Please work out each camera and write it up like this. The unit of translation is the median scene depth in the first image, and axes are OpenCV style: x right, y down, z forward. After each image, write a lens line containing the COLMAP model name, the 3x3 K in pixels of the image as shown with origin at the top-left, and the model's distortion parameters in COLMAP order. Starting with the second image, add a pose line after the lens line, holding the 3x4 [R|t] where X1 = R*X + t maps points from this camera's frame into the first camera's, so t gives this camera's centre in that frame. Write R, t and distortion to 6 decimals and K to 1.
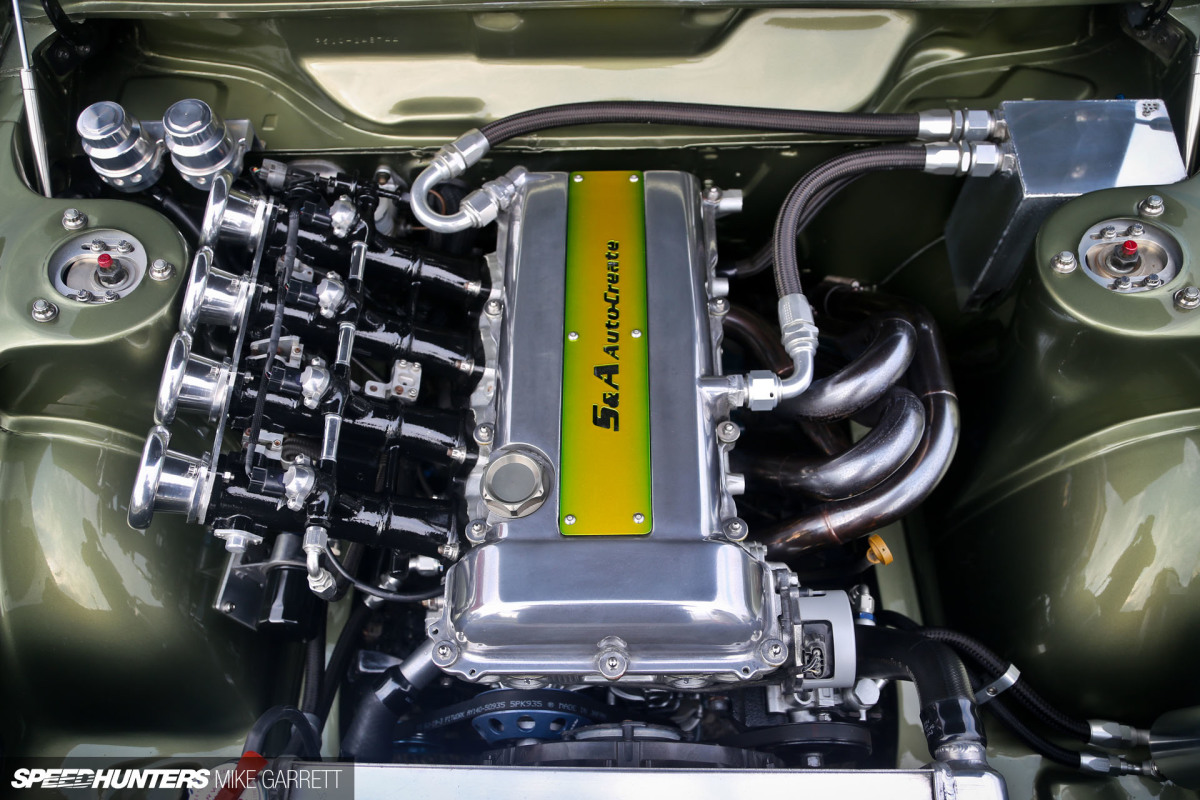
lens RADIAL K [[931.6, 0, 604.0], [0, 931.6, 400.0], [0, 0, 1]] dist [-0.013739, -0.002002]
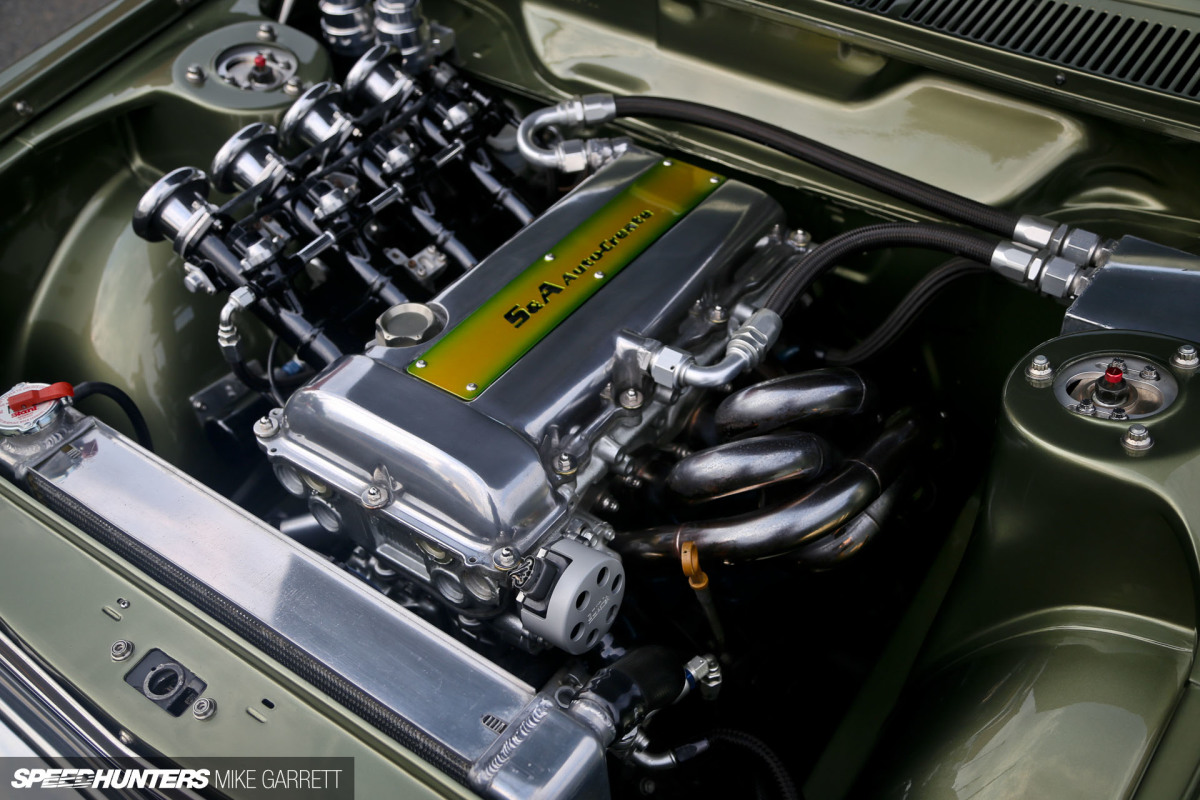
lens RADIAL K [[1308.1, 0, 600.0], [0, 1308.1, 402.4], [0, 0, 1]] dist [0.073170, 0.000000]
pose [[0.809521, 0.386449, -0.441966, 0.653325], [-0.493566, 0.855624, -0.155886, 0.243048], [0.317914, 0.344332, 0.883383, -0.177762]]
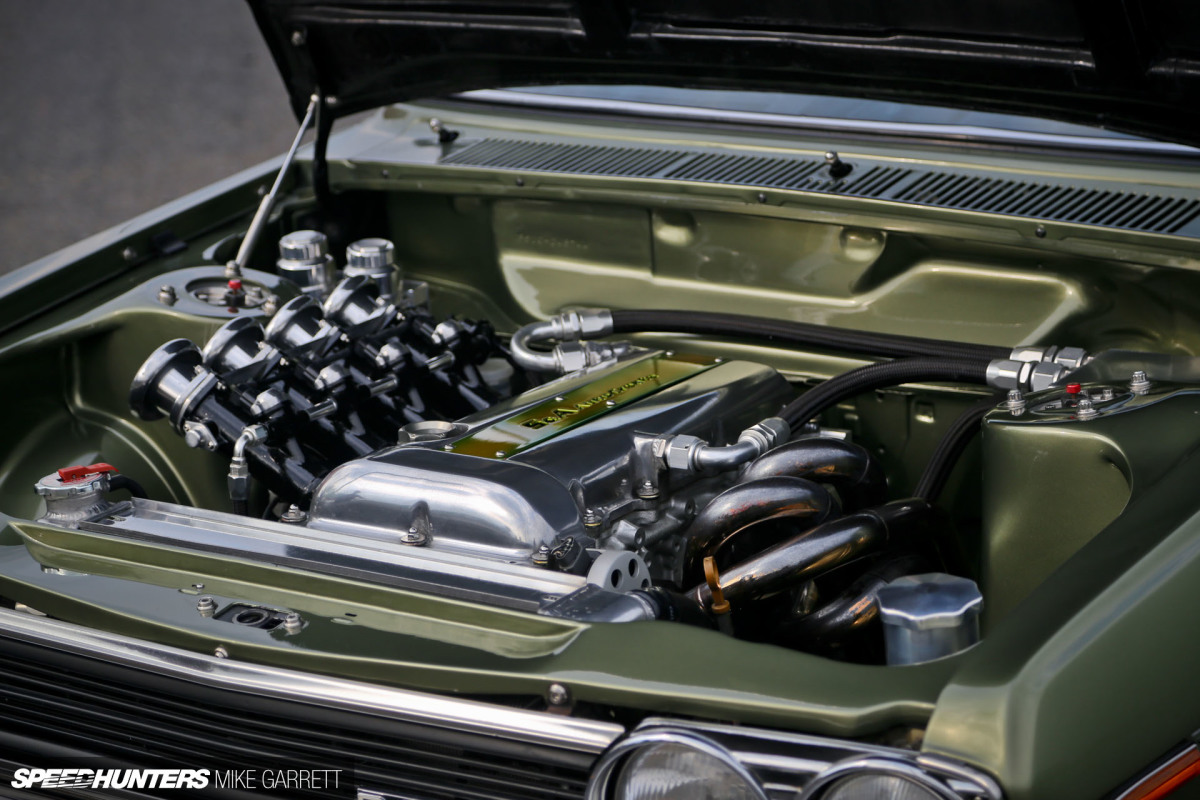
lens RADIAL K [[3450.5, 0, 597.0], [0, 3450.5, 400.7], [0, 0, 1]] dist [0.774073, 0.000000]
pose [[0.838981, 0.134798, -0.527200, 1.859764], [-0.460793, 0.691328, -0.556538, 1.881456], [0.289448, 0.709855, 0.642126, -1.325150]]
